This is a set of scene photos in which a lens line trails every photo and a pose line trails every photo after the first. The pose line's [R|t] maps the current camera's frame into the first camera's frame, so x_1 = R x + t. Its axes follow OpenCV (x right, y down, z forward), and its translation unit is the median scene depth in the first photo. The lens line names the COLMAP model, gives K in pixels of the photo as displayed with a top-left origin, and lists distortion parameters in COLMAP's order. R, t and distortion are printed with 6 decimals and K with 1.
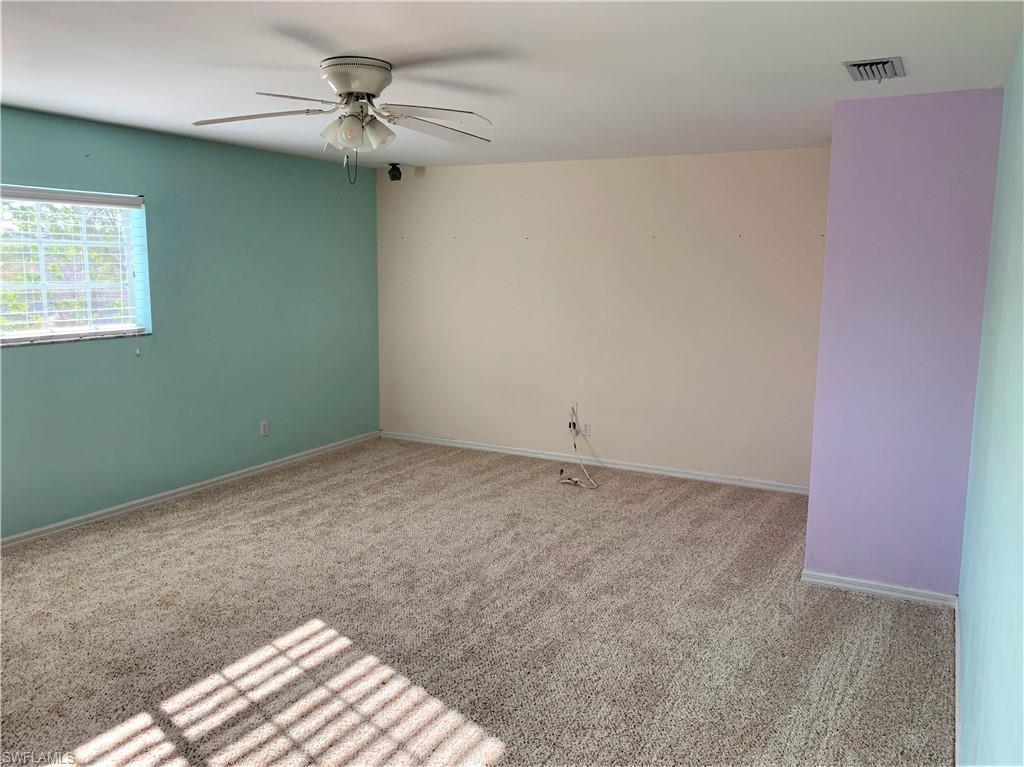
lens RADIAL K [[822.2, 0, 513.3], [0, 822.2, 365.8], [0, 0, 1]] dist [0.007196, -0.007461]
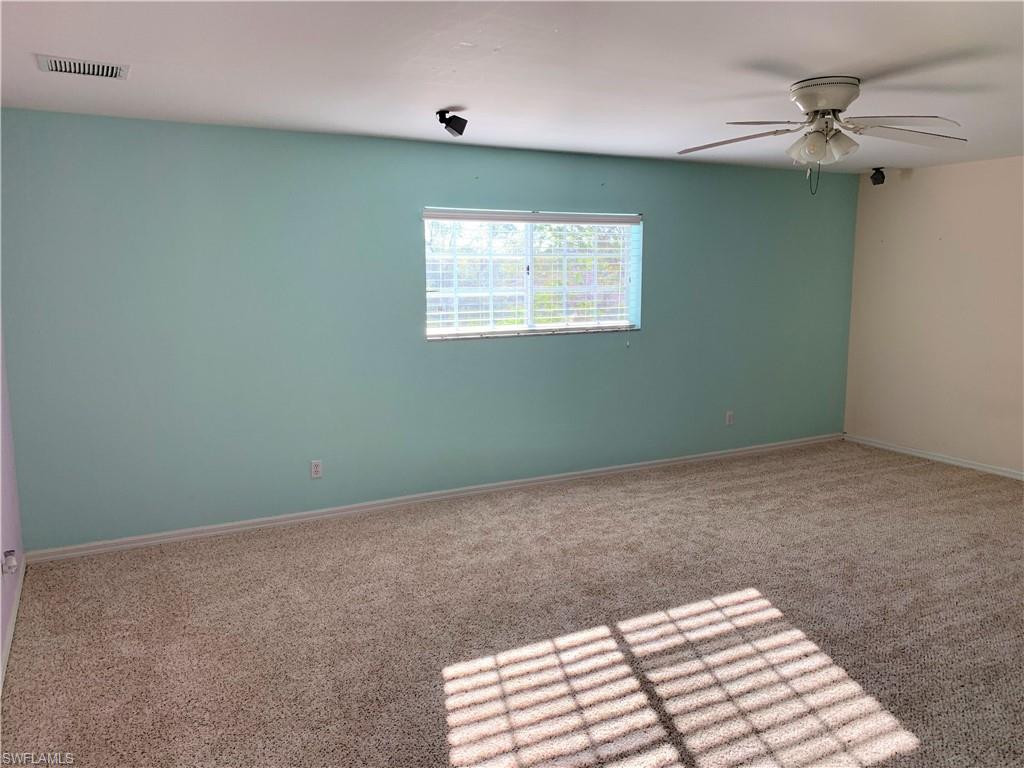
lens RADIAL K [[822.2, 0, 513.3], [0, 822.2, 366.3], [0, 0, 1]] dist [0.007196, -0.007461]
pose [[0.824553, 0.056848, -0.562922, 0.096909], [-0.063968, 0.997927, 0.007080, 0.020489], [0.562158, 0.030172, 0.826480, -0.103818]]
